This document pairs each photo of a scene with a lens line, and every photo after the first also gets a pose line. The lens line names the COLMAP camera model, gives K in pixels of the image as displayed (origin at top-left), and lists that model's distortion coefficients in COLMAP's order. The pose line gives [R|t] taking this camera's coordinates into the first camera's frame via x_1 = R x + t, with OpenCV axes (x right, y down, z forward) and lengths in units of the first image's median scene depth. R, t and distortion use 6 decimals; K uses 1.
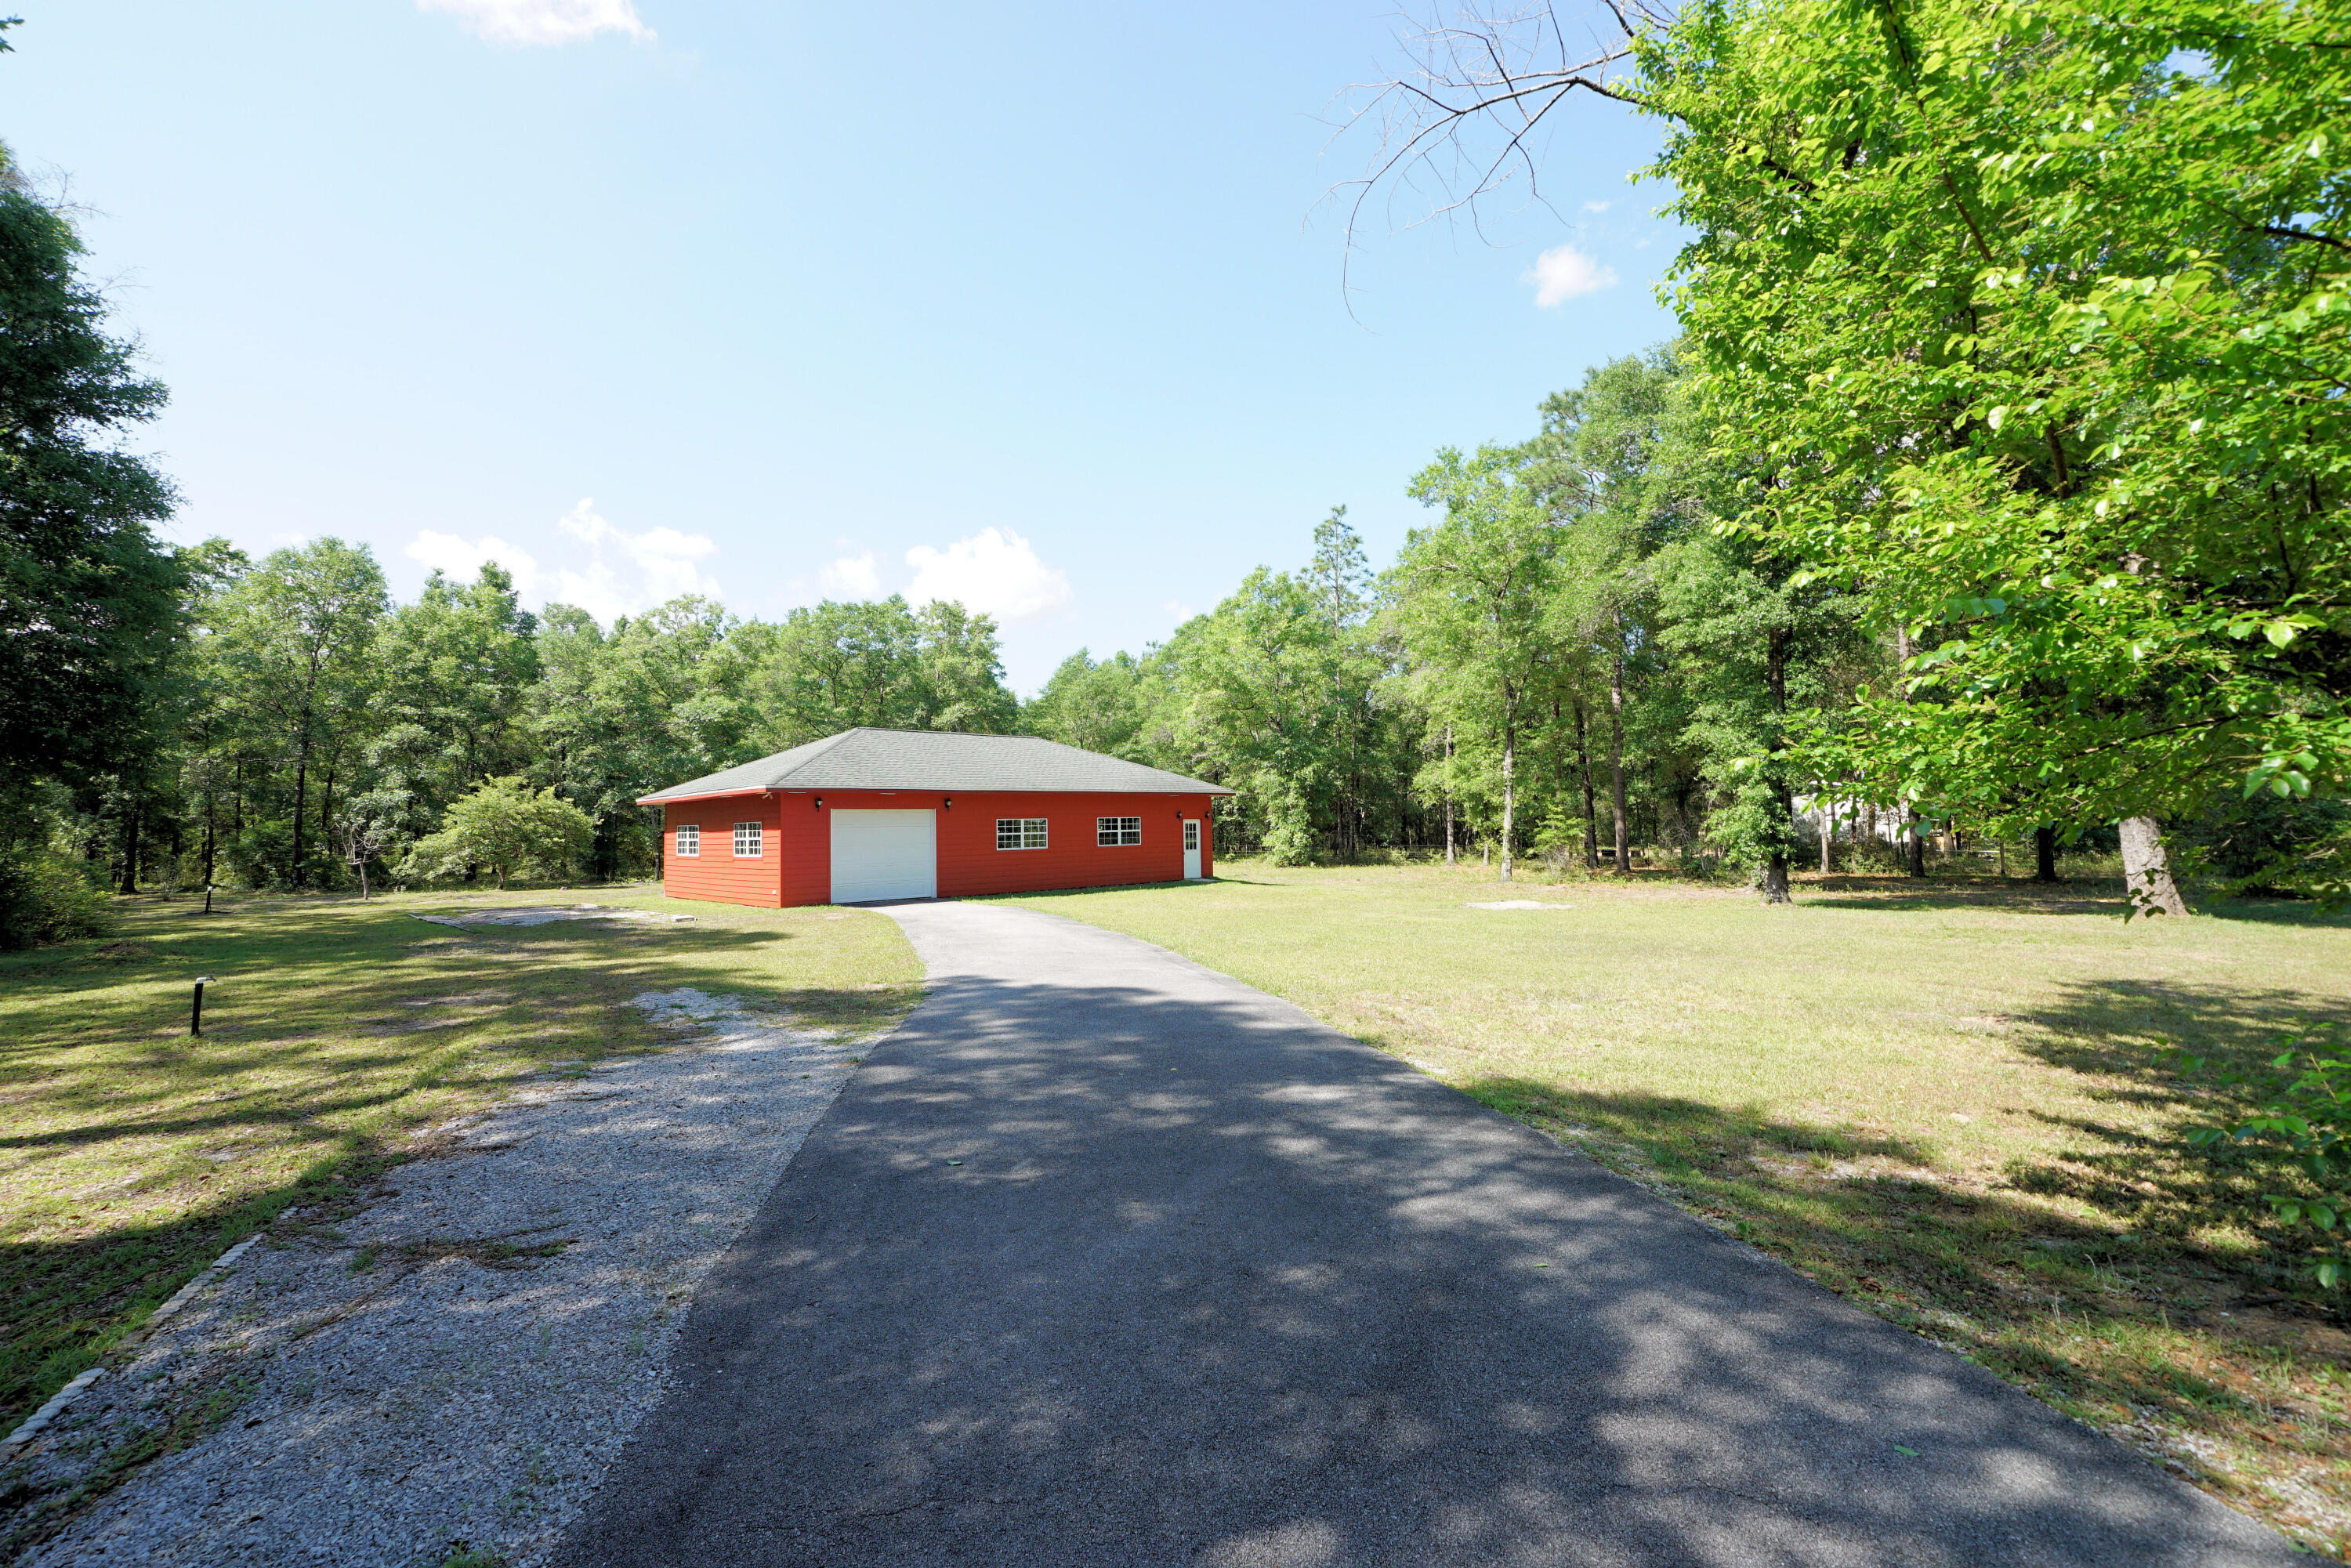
lens RADIAL K [[1009.8, 0, 1138.9], [0, 1009.8, 779.8], [0, 0, 1]] dist [-0.009996, 0.000804]
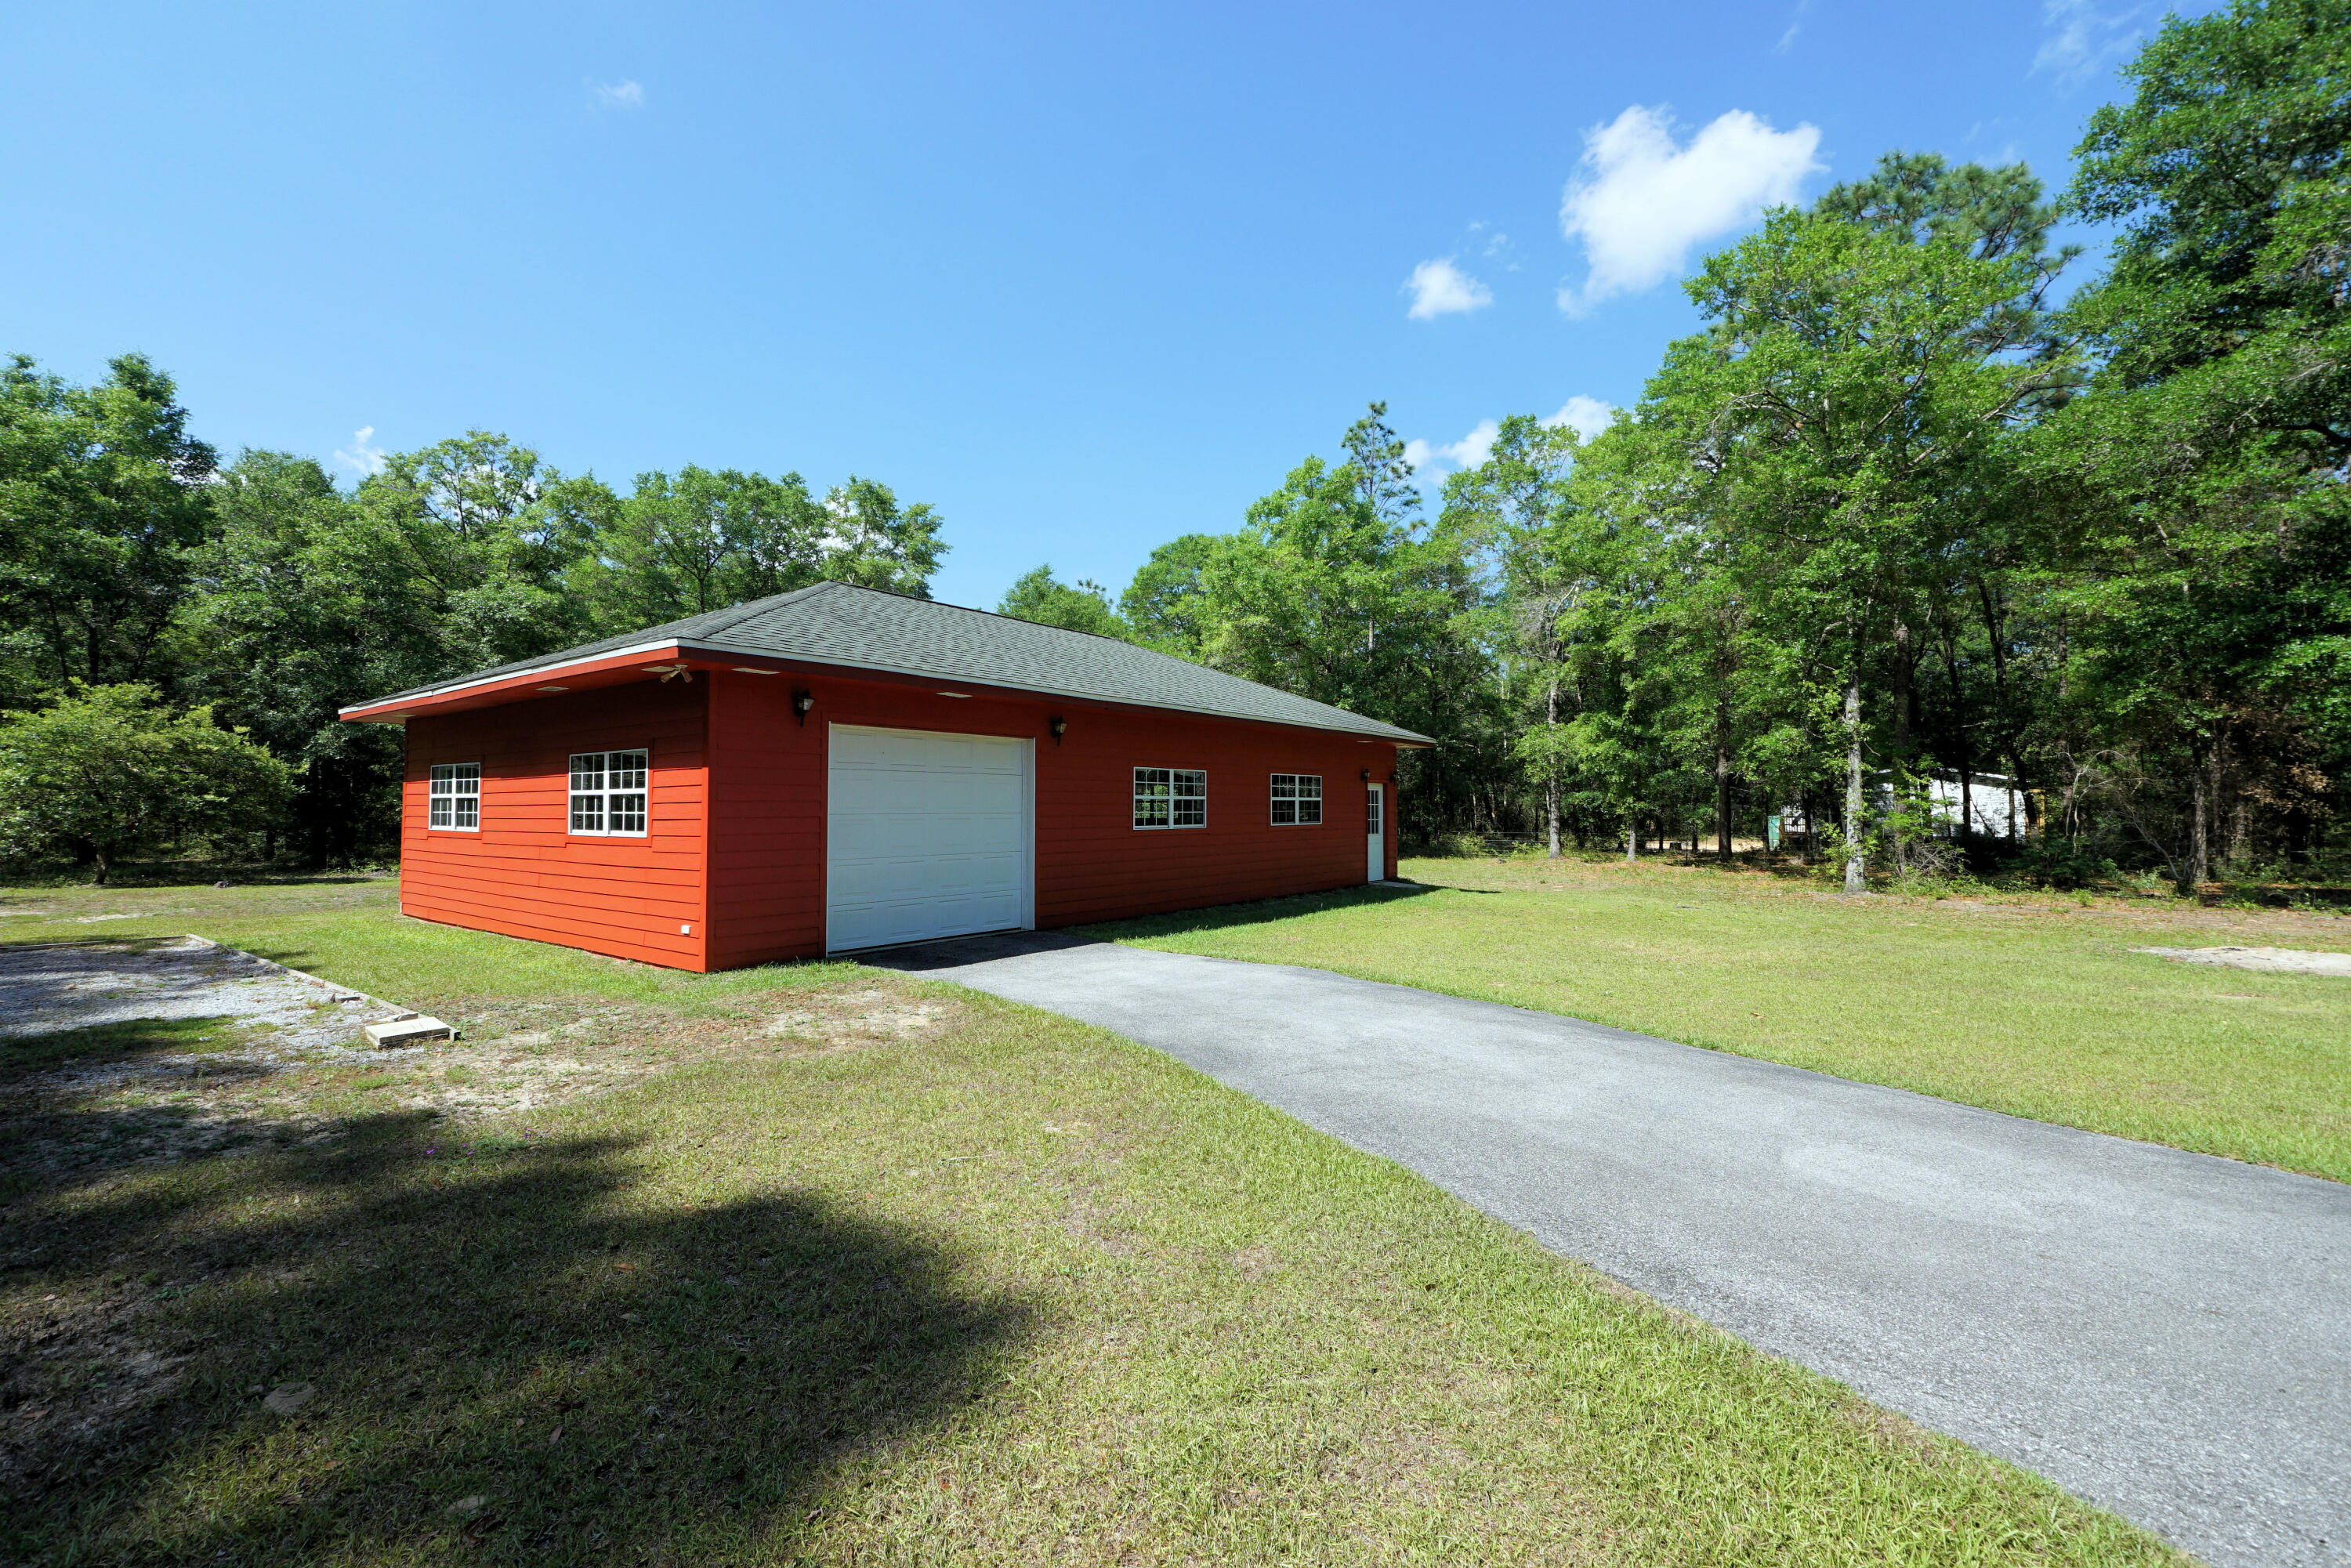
lens RADIAL K [[1022.6, 0, 1159.5], [0, 1022.6, 776.7], [0, 0, 1]] dist [-0.018195, 0.005235]
pose [[0.985400, 0.024772, 0.168446, -0.123971], [-0.027329, 0.999544, 0.012876, 0.021480], [-0.168050, -0.017291, 0.985627, 0.291032]]
